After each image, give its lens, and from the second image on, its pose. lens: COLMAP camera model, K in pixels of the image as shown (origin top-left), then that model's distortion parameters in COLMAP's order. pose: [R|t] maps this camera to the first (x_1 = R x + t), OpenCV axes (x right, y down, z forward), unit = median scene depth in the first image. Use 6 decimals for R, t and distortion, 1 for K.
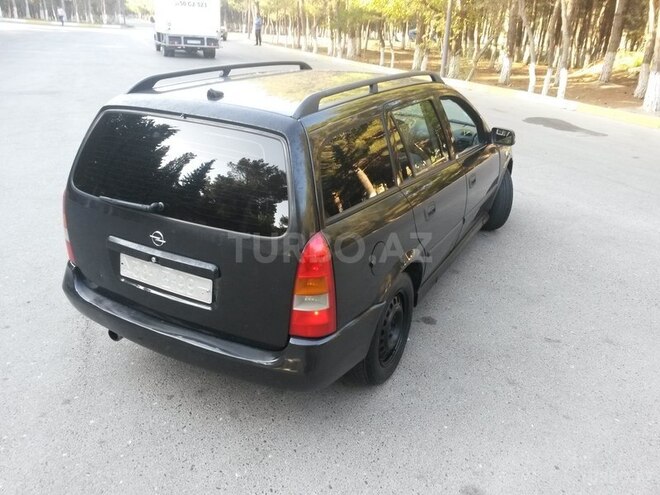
lens RADIAL K [[537.8, 0, 327.0], [0, 537.8, 246.5], [0, 0, 1]] dist [0.069292, -0.082060]
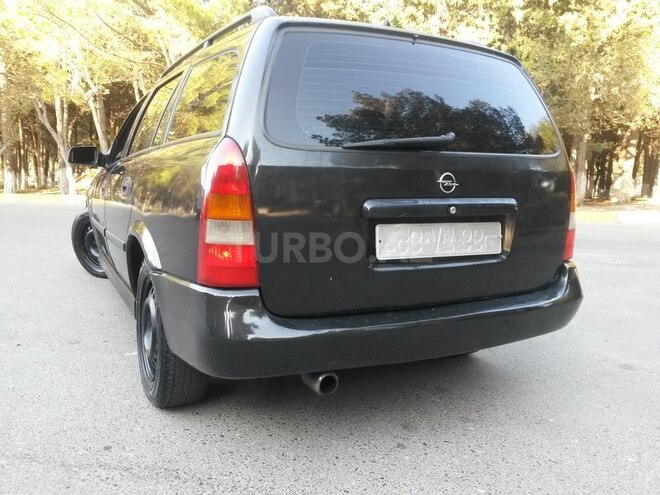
lens RADIAL K [[539.2, 0, 327.2], [0, 539.2, 246.0], [0, 0, 1]] dist [0.049869, -0.074072]
pose [[0.567814, -0.137898, 0.811524, -0.868490], [0.327522, 0.942318, -0.069041, 0.055873], [-0.755193, 0.304994, 0.580226, 0.598353]]
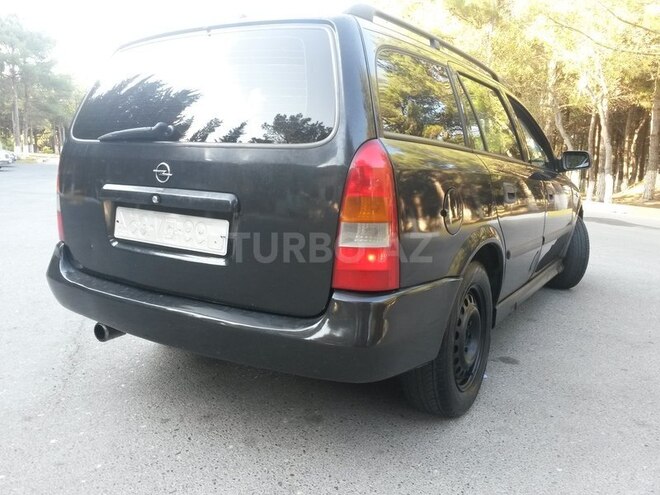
lens RADIAL K [[539.2, 0, 327.2], [0, 539.2, 246.0], [0, 0, 1]] dist [0.049869, -0.074072]
pose [[0.997884, 0.003633, -0.064924, -0.025137], [-0.019902, 0.967587, -0.251752, 0.230570], [0.061905, 0.252511, 0.965612, 0.250792]]
